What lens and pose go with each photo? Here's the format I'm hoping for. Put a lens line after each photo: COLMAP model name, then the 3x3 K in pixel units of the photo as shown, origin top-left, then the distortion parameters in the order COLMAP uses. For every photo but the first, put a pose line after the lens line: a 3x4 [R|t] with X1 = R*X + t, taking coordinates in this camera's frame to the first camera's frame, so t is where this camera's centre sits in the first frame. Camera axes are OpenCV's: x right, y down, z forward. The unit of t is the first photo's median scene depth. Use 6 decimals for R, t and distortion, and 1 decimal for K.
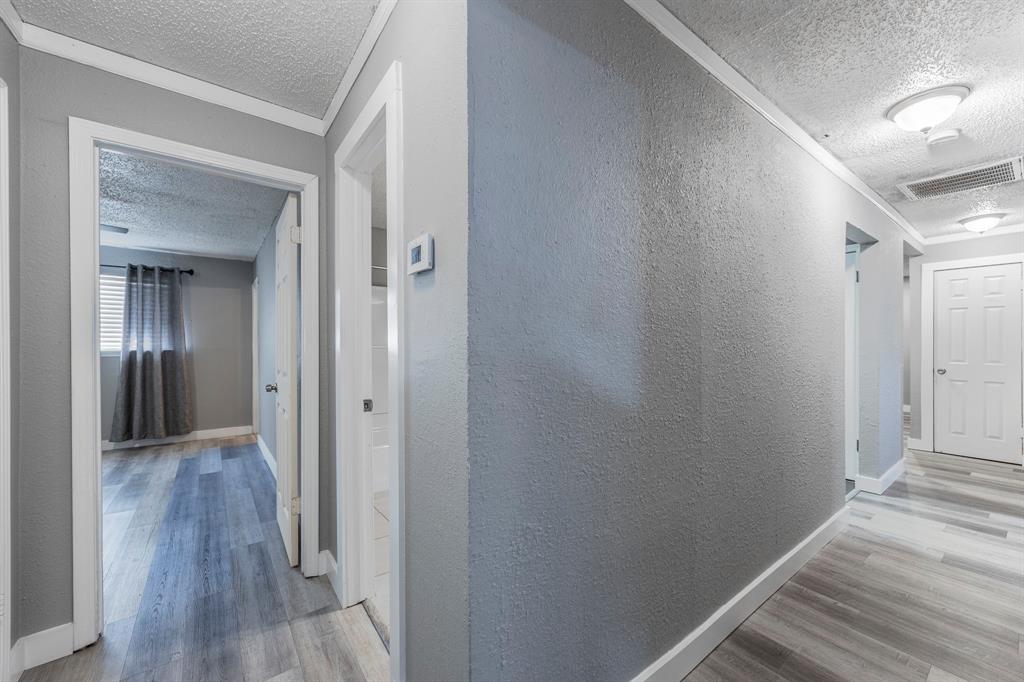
lens RADIAL K [[392.8, 0, 506.3], [0, 392.8, 344.6], [0, 0, 1]] dist [0.007388, -0.000407]
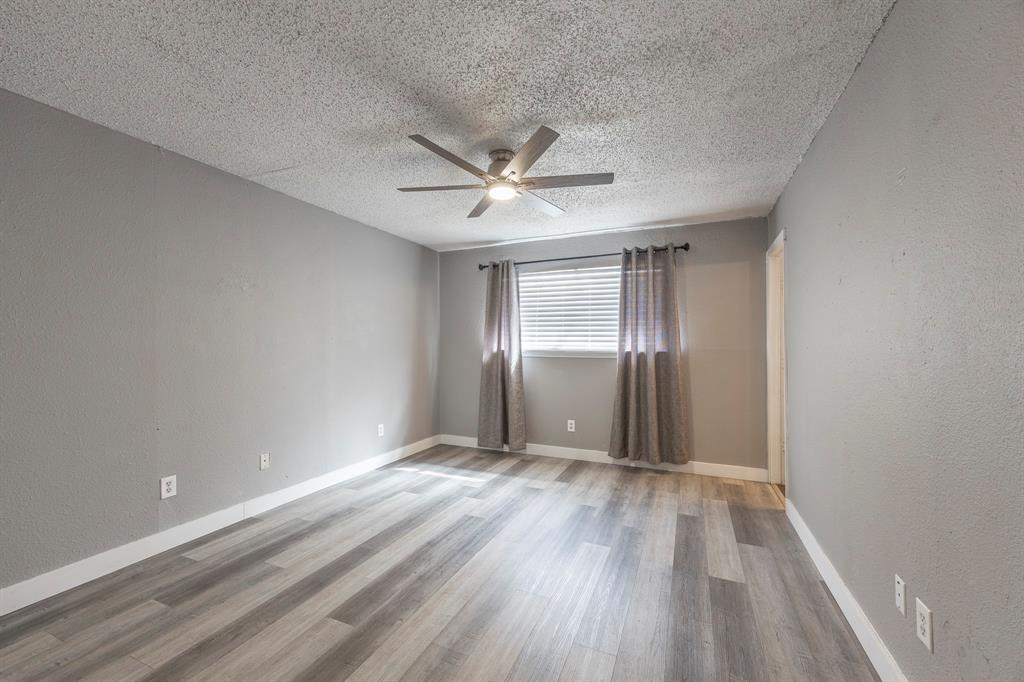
lens RADIAL K [[392.8, 0, 509.6], [0, 392.8, 340.9], [0, 0, 1]] dist [0.007388, -0.000407]
pose [[0.473248, -0.006465, -0.880906, -0.322246], [0.002559, 0.999979, -0.005964, -0.003684], [0.880926, 0.000569, 0.473254, 0.376716]]
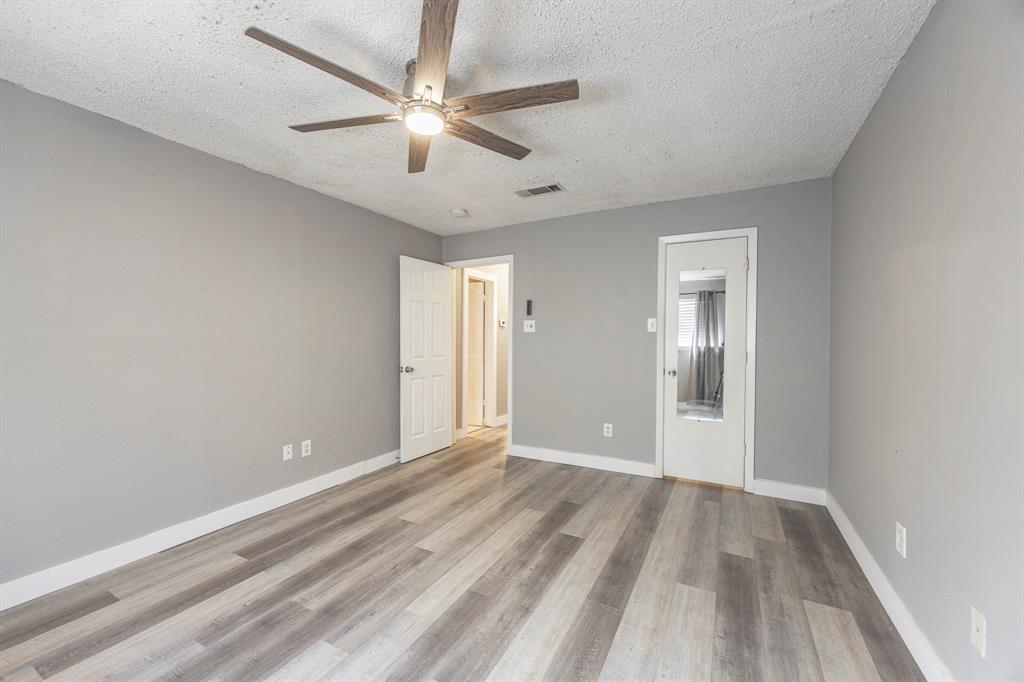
lens RADIAL K [[392.8, 0, 511.8], [0, 392.8, 343.4], [0, 0, 1]] dist [0.007388, -0.000407]
pose [[-0.404223, 0.000783, 0.914660, -1.153746], [0.001408, 0.999999, -0.000234, 0.005277], [-0.914659, 0.001193, -0.404224, 0.687665]]
